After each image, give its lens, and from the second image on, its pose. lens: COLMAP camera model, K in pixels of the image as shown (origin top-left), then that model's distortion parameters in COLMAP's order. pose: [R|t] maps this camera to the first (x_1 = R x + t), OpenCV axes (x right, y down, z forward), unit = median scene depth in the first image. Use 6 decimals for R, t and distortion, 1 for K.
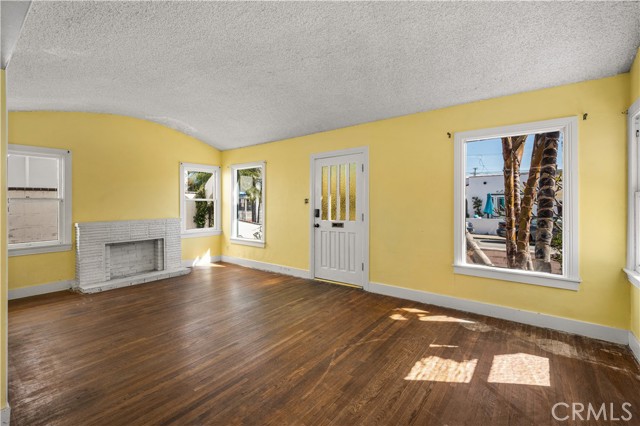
lens RADIAL K [[280.7, 0, 319.4], [0, 280.7, 205.1], [0, 0, 1]] dist [0.000127, 0.000002]
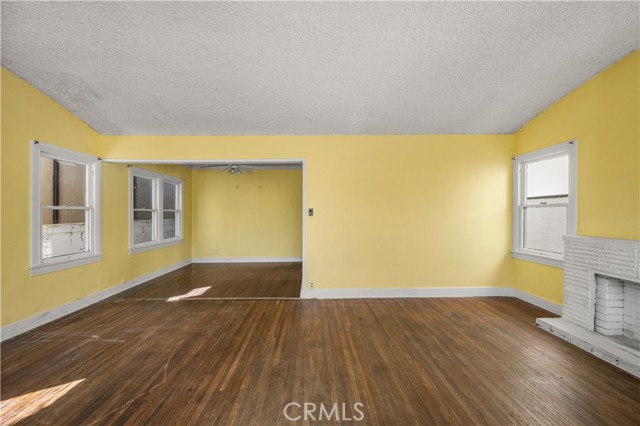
lens RADIAL K [[254.9, 0, 320.0], [0, 254.9, 213.0], [0, 0, 1]] dist [-0.000475, -0.000259]
pose [[-0.783038, 0.007796, -0.621925, 0.174277], [0.003965, 0.999964, 0.007543, -0.017447], [0.621961, 0.003440, -0.783041, 2.012809]]
